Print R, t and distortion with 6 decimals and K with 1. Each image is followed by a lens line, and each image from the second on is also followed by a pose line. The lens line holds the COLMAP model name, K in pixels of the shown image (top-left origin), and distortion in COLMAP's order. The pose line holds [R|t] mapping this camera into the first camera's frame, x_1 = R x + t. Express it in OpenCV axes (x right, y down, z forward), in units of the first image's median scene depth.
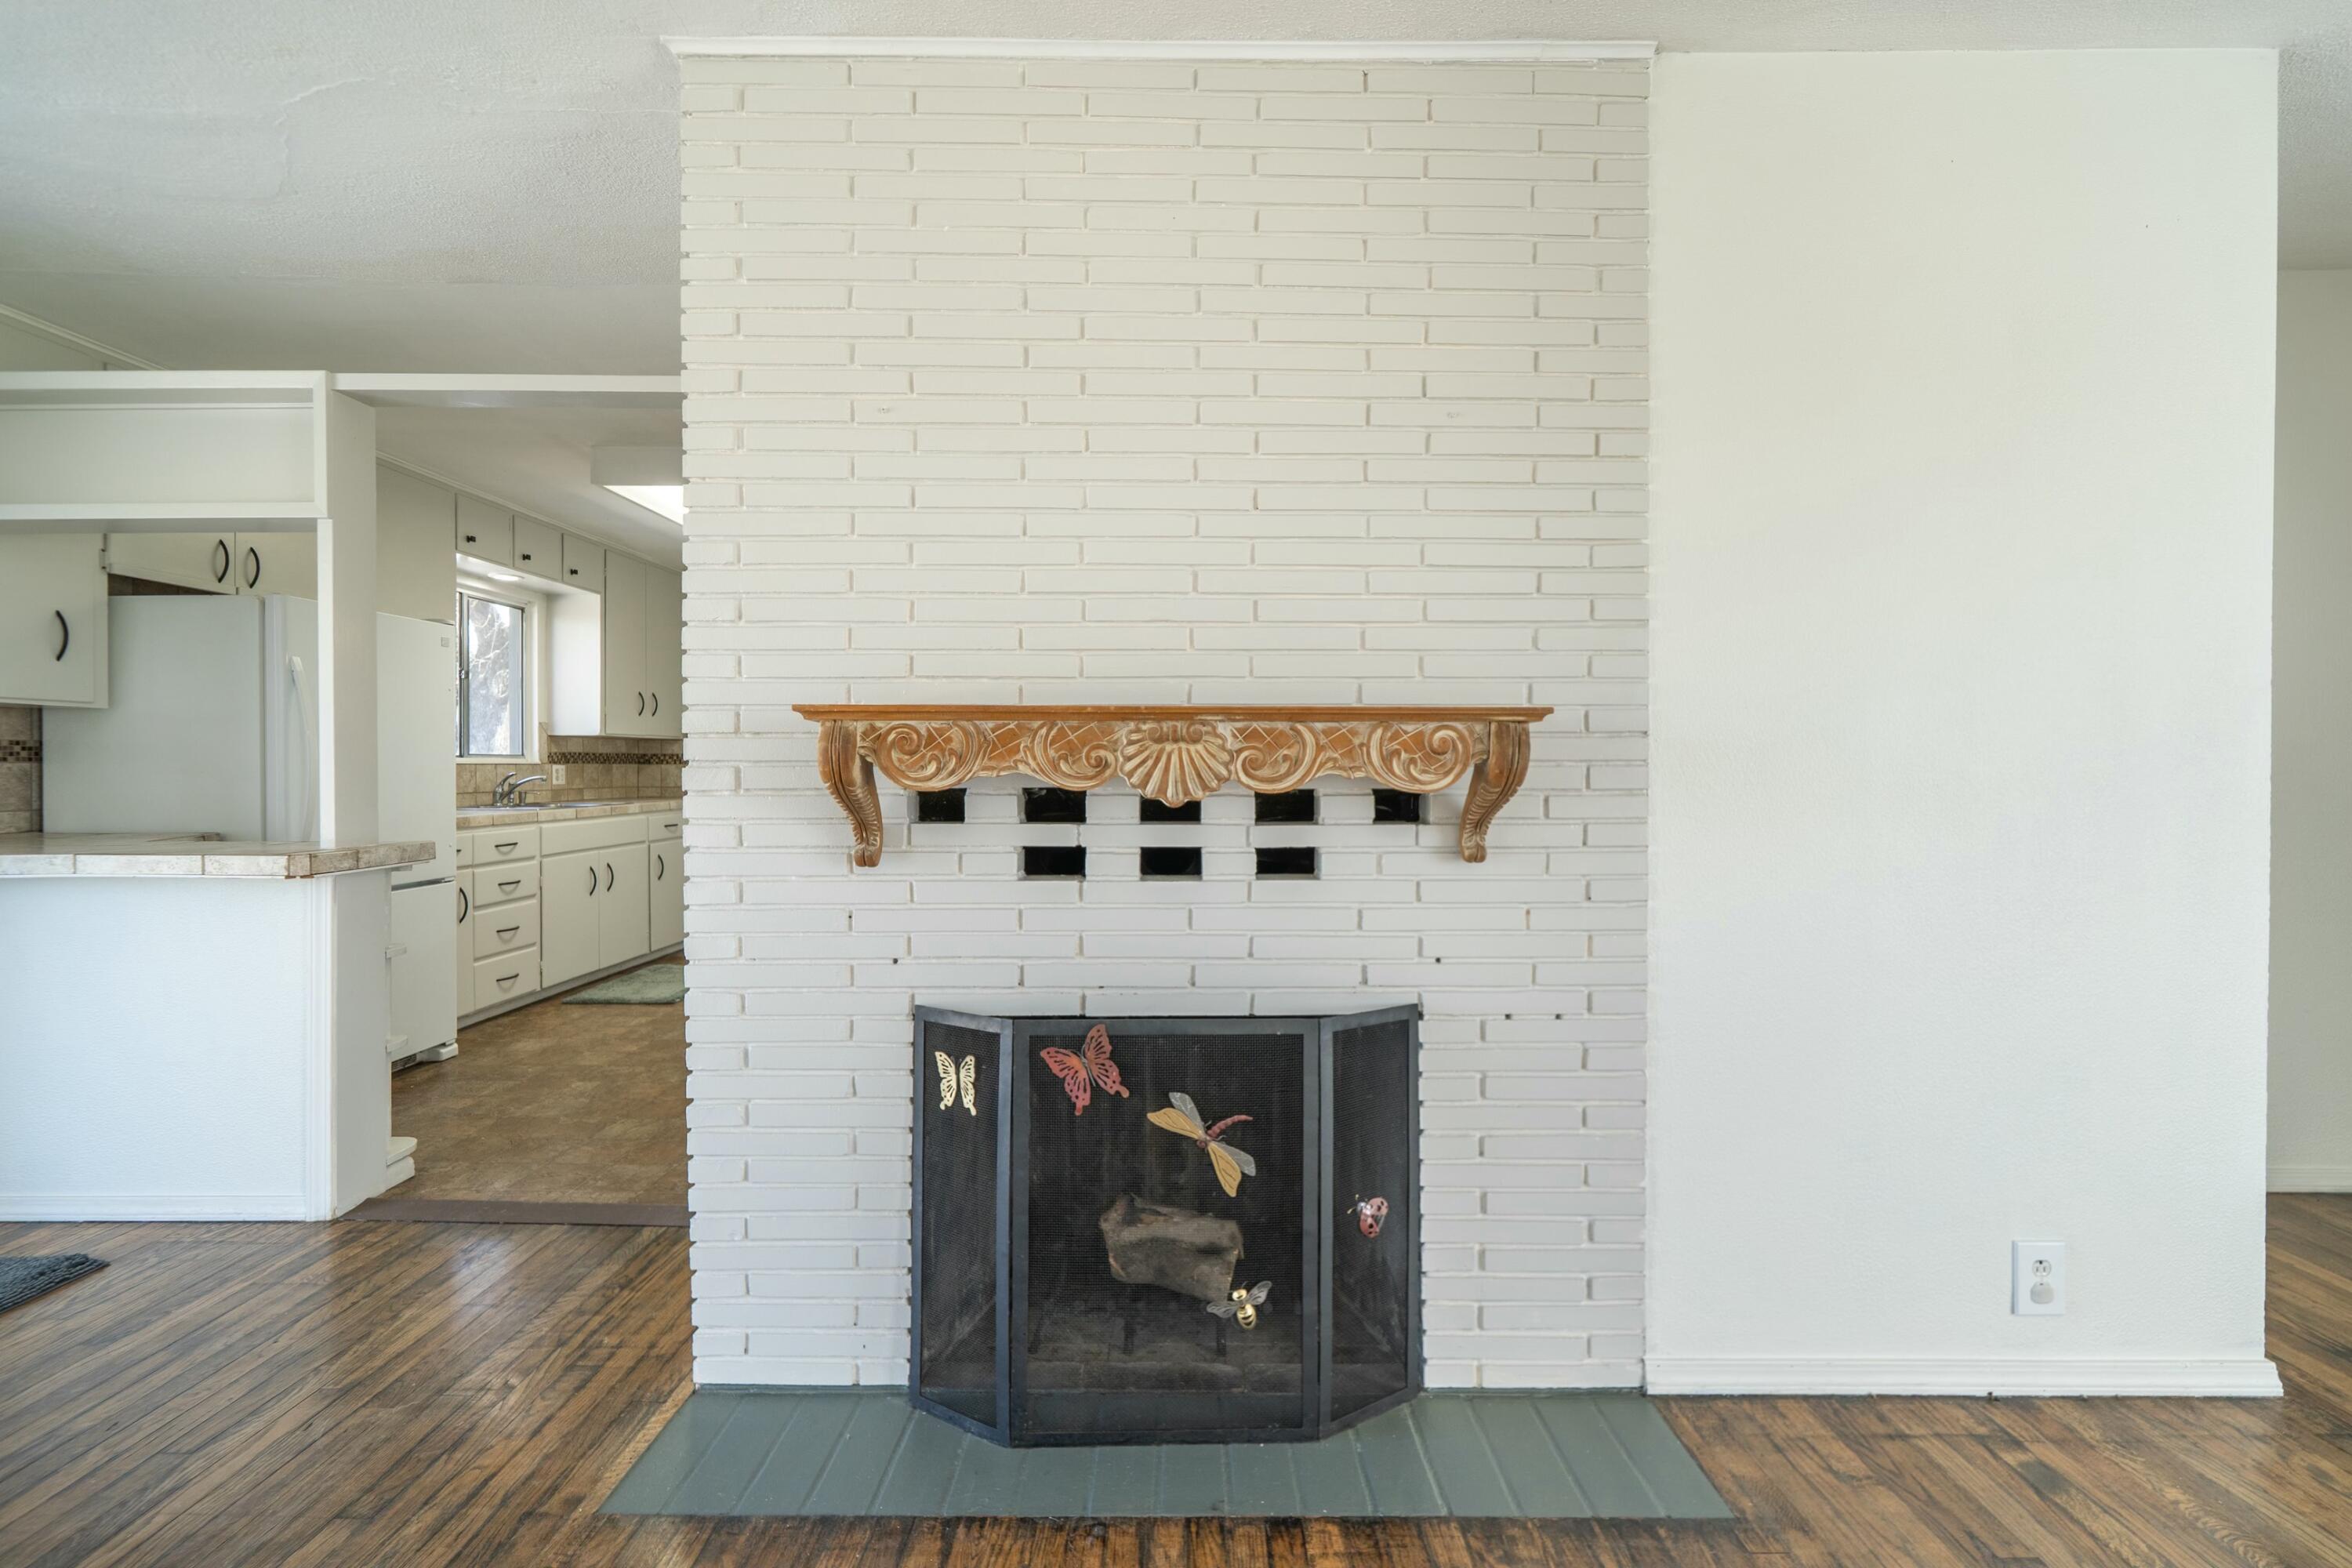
lens RADIAL K [[993.6, 0, 1179.8], [0, 993.6, 785.8], [0, 0, 1]] dist [-0.000005, -0.000155]
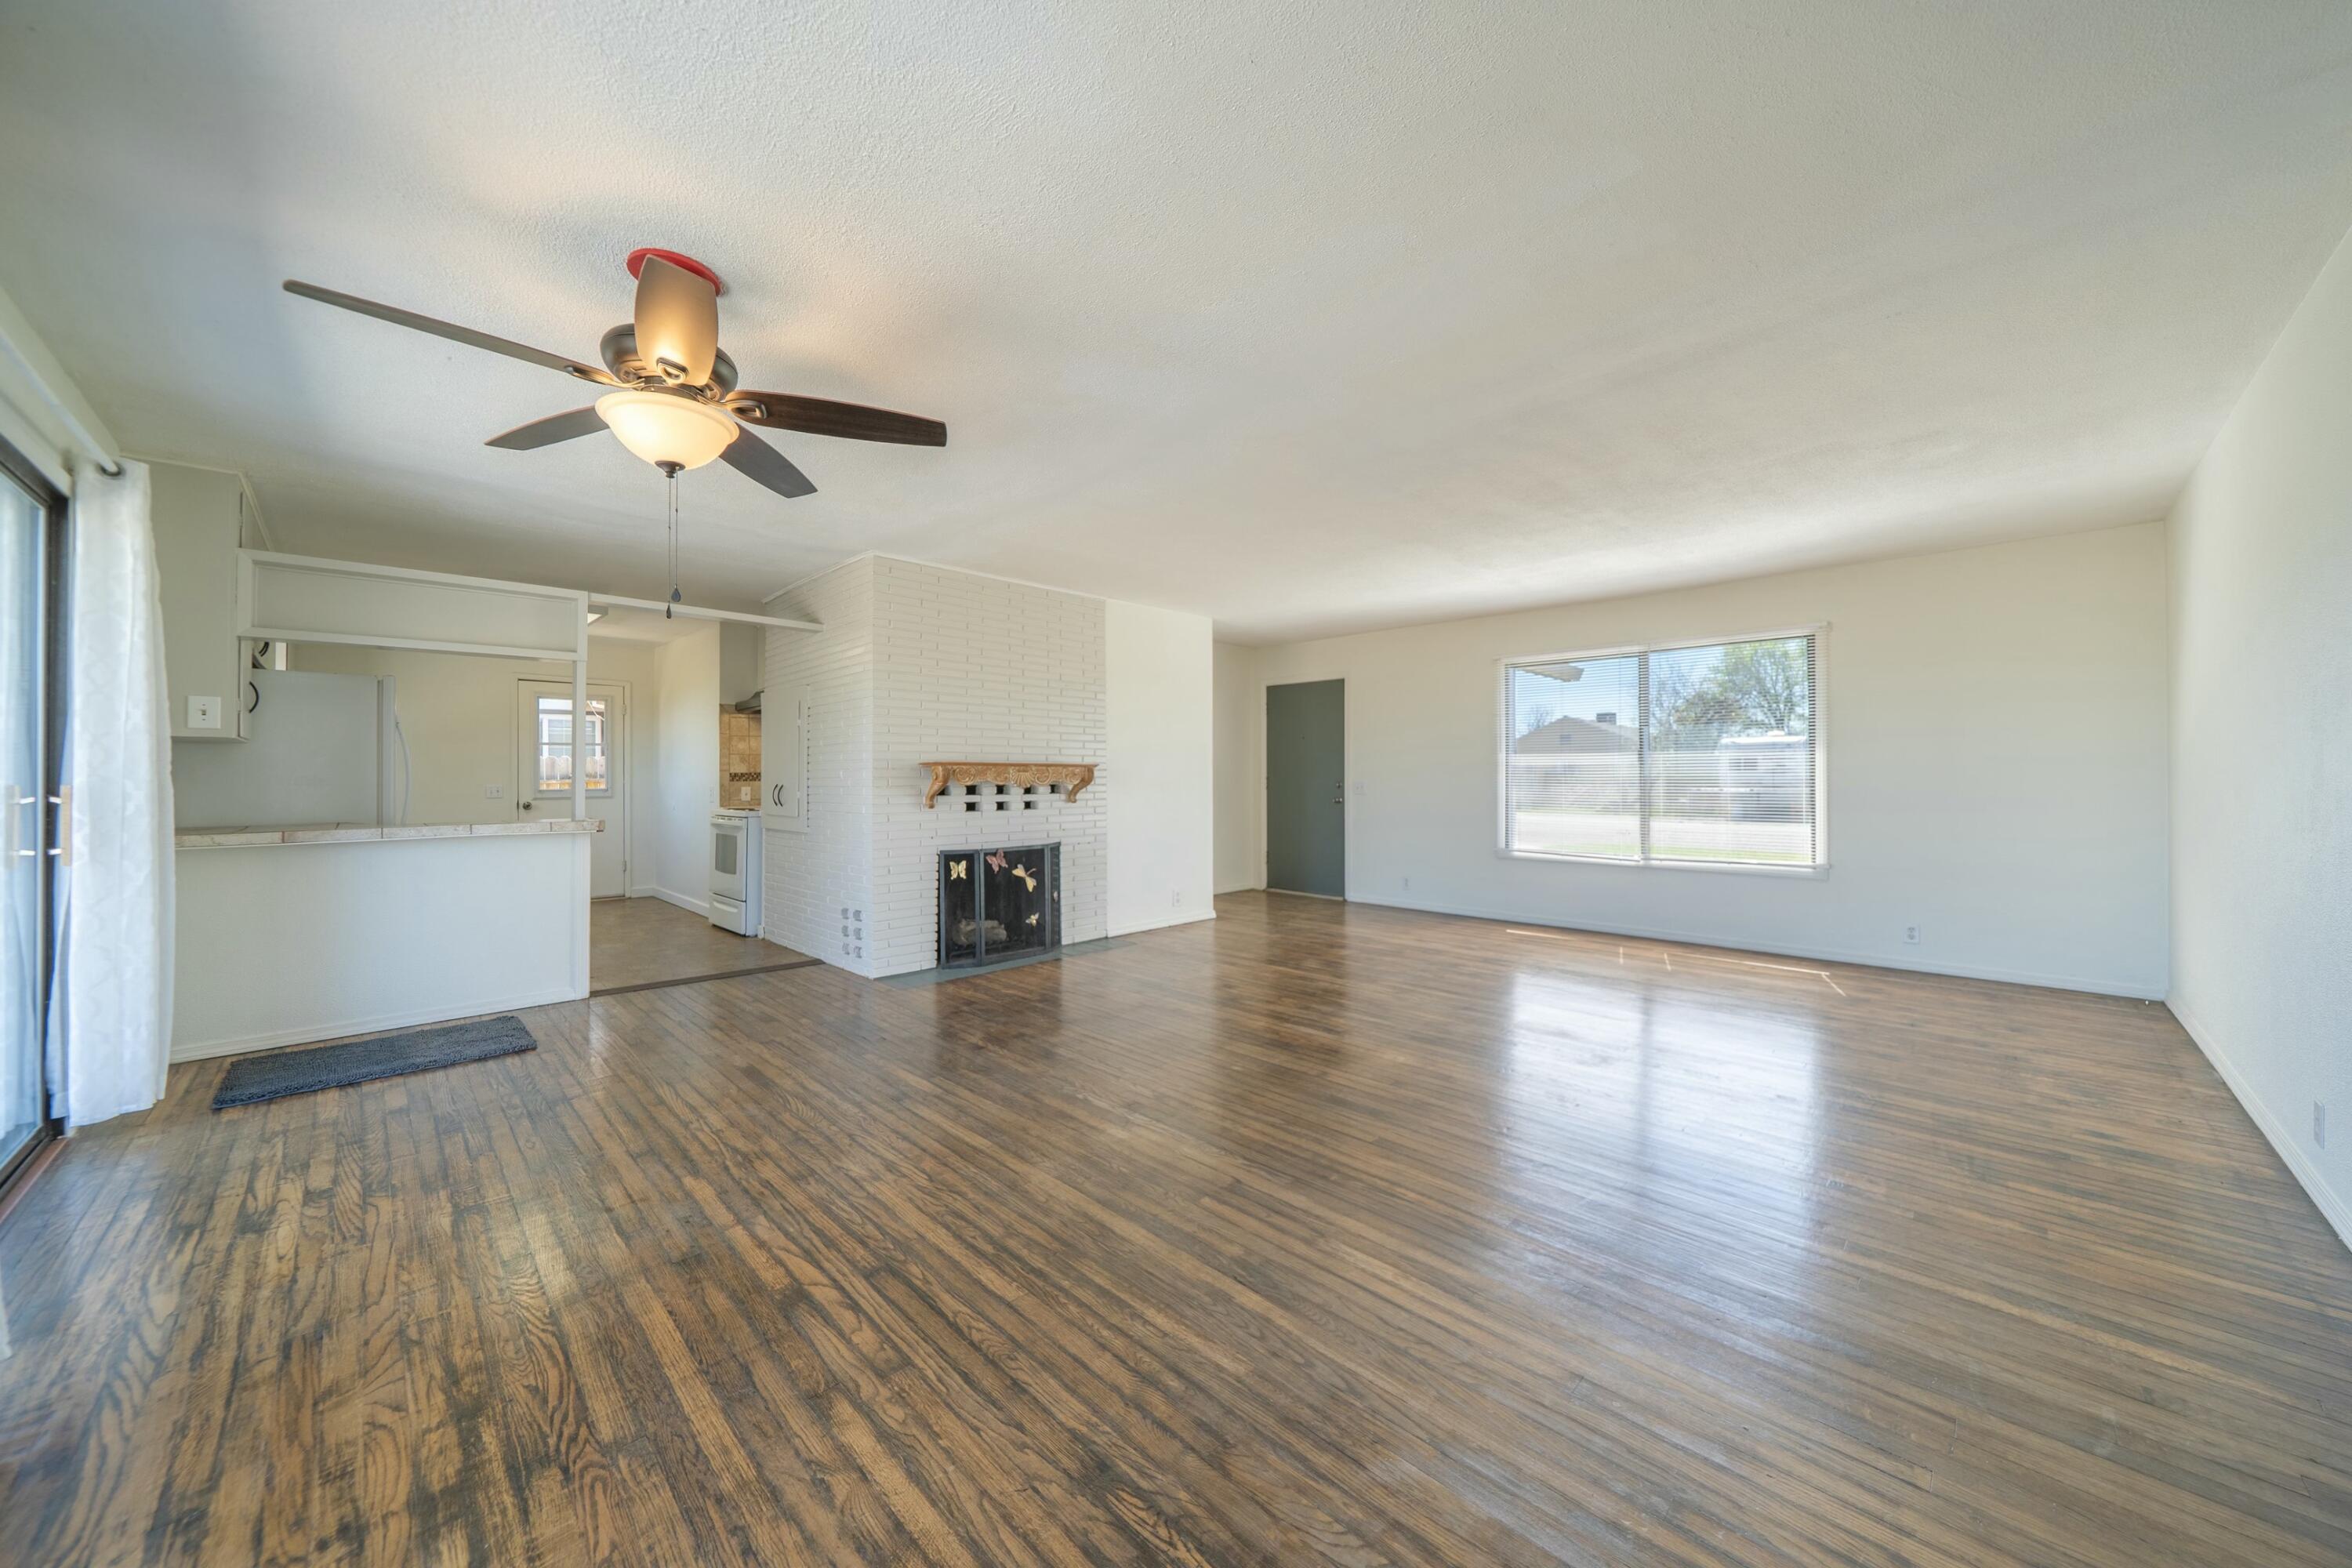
lens RADIAL K [[819.0, 0, 1174.3], [0, 819.0, 778.0], [0, 0, 1]] dist [-0.001216, 0.000006]
pose [[0.707804, -0.004592, 0.706394, -0.854185], [0.014018, 0.999873, -0.007547, 0.004708], [-0.706269, 0.015244, 0.707779, -0.779878]]
